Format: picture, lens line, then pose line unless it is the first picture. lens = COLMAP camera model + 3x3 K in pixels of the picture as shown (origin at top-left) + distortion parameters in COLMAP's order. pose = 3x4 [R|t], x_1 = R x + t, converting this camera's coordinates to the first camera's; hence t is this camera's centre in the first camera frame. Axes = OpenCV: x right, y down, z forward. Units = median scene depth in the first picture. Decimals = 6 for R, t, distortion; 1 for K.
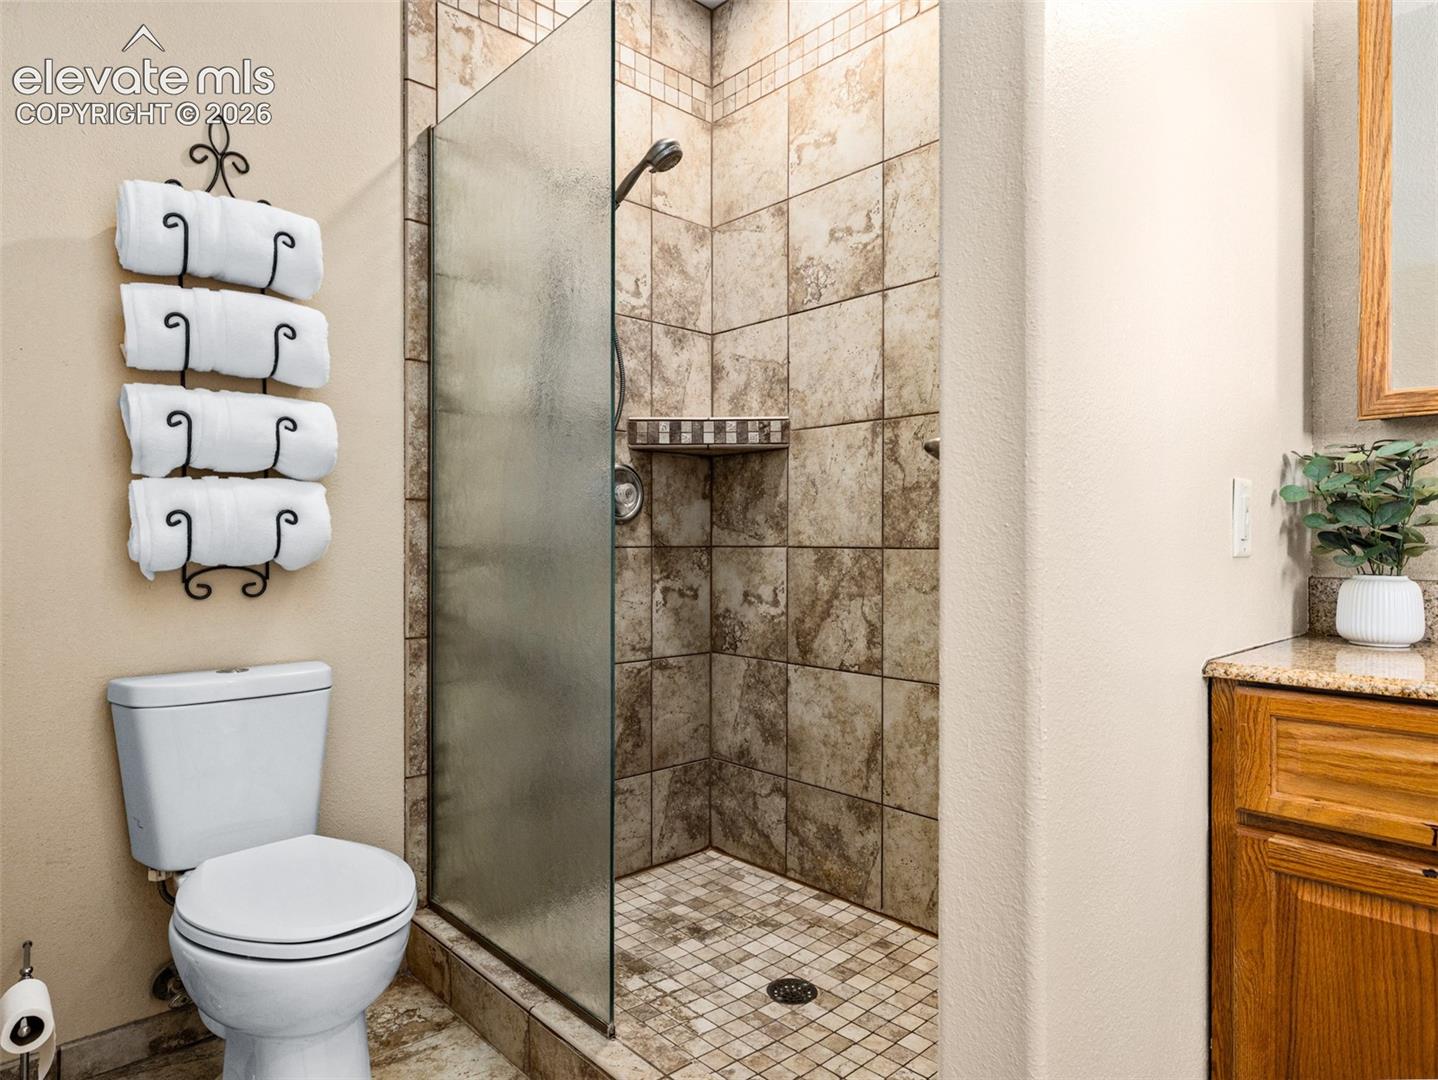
lens RADIAL K [[849.3, 0, 716.7], [0, 849.3, 544.4], [0, 0, 1]] dist [0.008813, 0.002030]
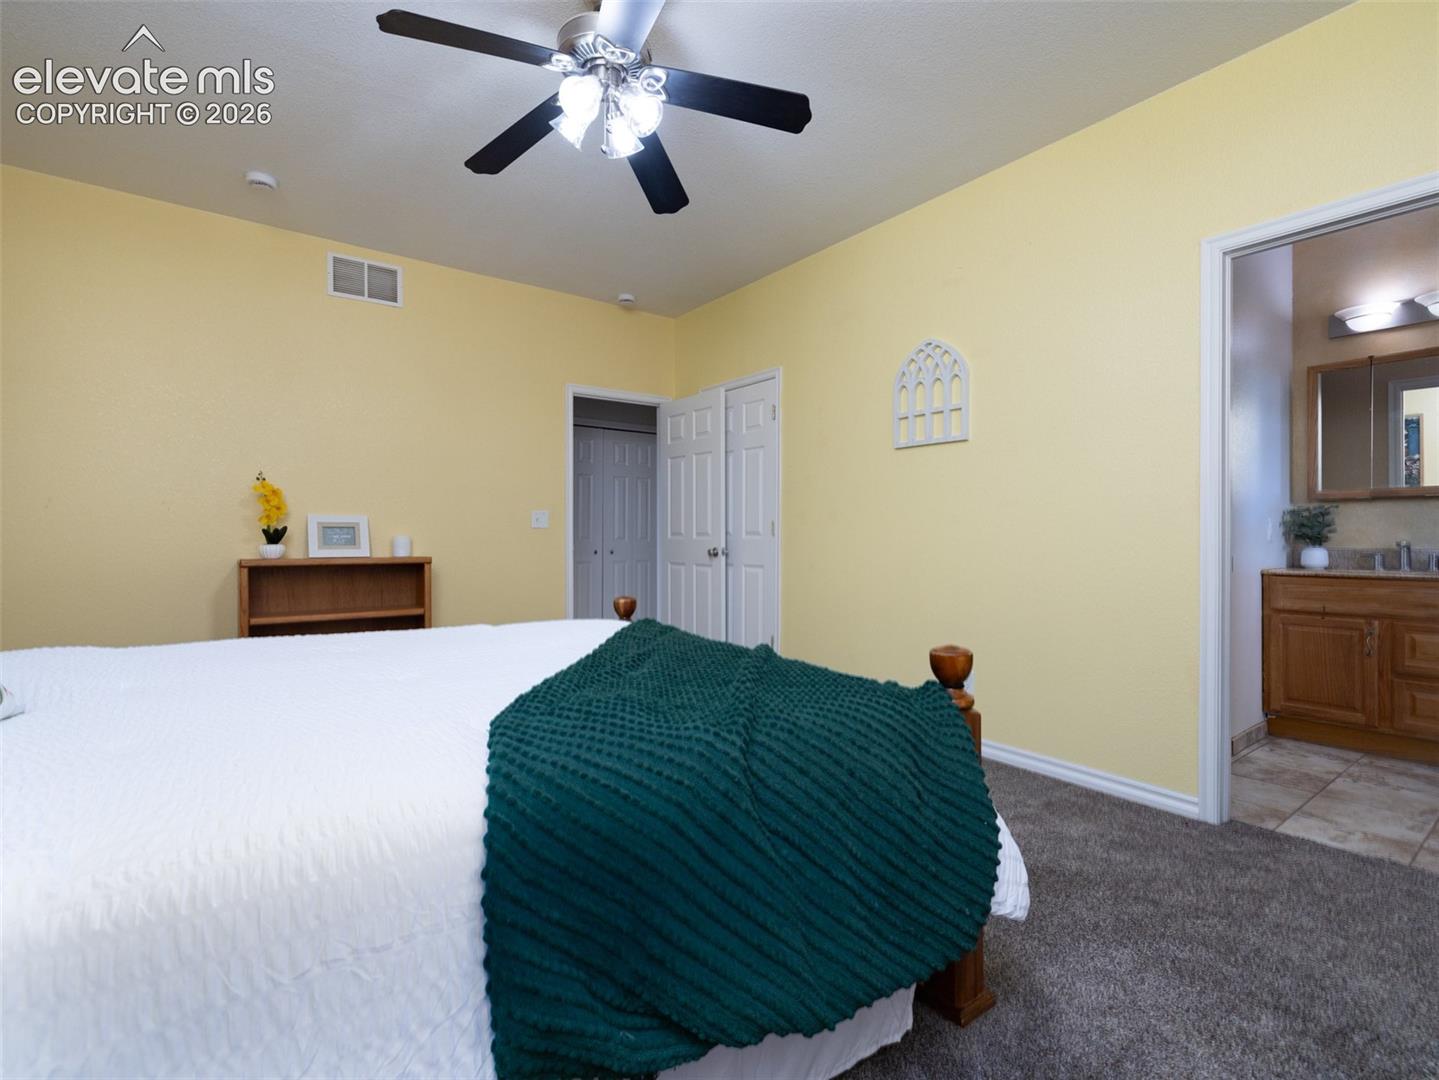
lens RADIAL K [[675.9, 0, 722.5], [0, 675.9, 535.5], [0, 0, 1]] dist [-0.000552, -0.000089]
pose [[0.994861, -0.002240, -0.101223, -1.562482], [0.001010, 0.999925, -0.012197, 0.022968], [0.101243, 0.012032, 0.994789, -2.313579]]
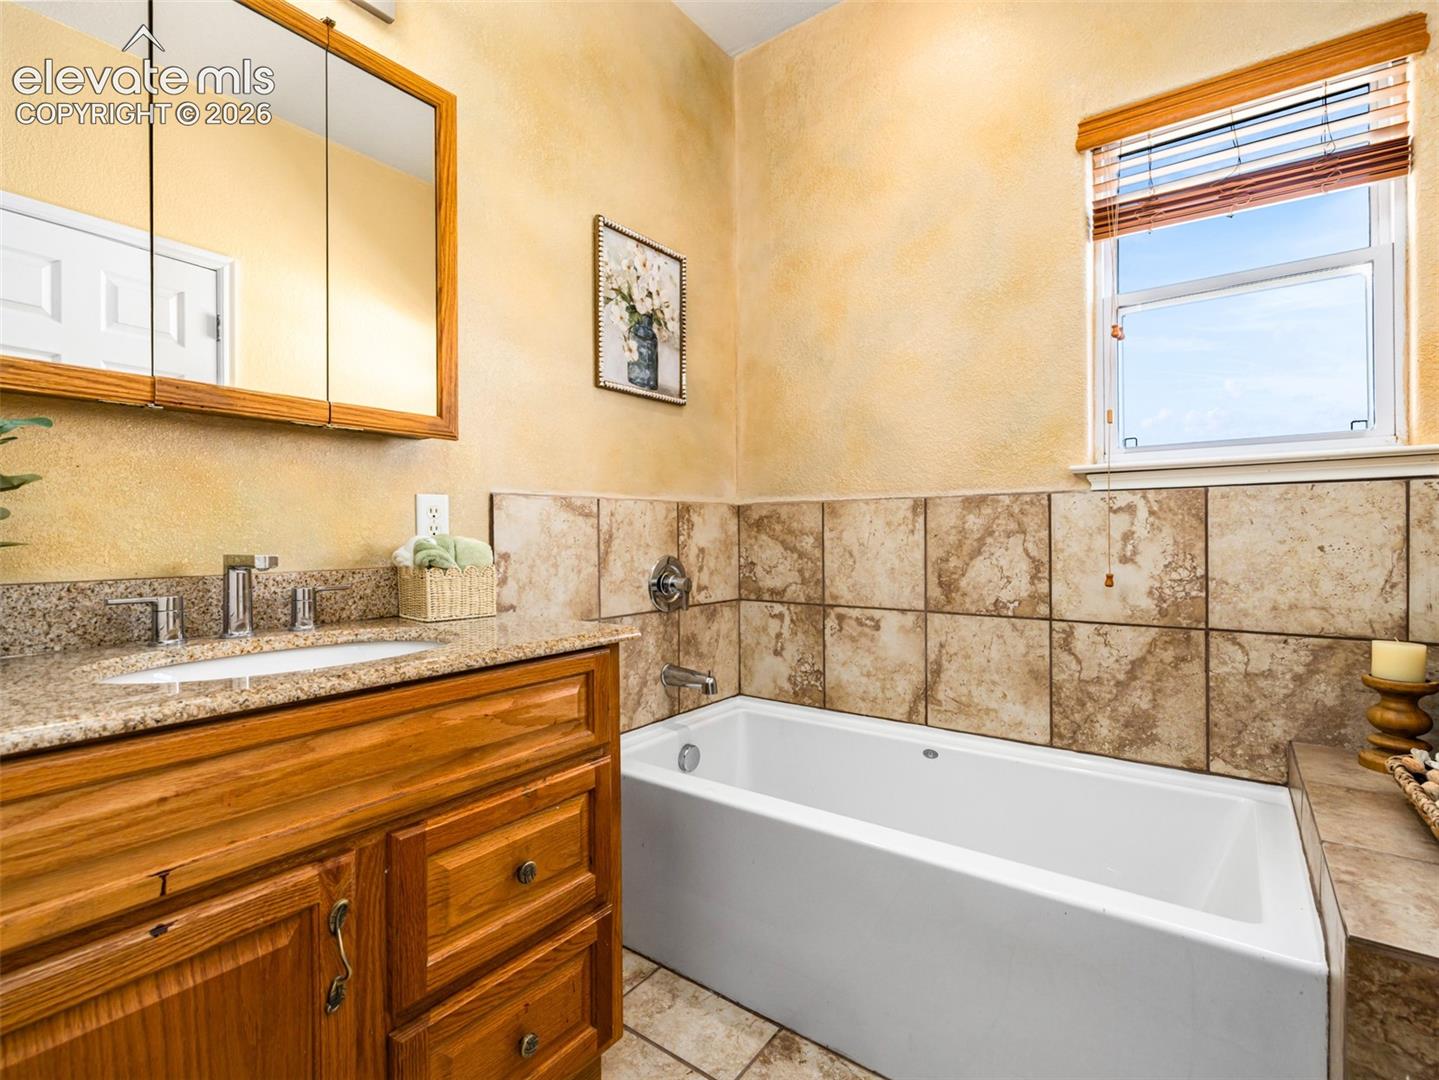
lens RADIAL K [[675.9, 0, 720.9], [0, 675.9, 536.4], [0, 0, 1]] dist [-0.000552, -0.000089]
pose [[-0.184365, 0.000116, 0.982858, 0.066905], [0.010727, 0.999941, 0.001894, -0.001418], [-0.982799, 0.010893, -0.184355, 0.525517]]
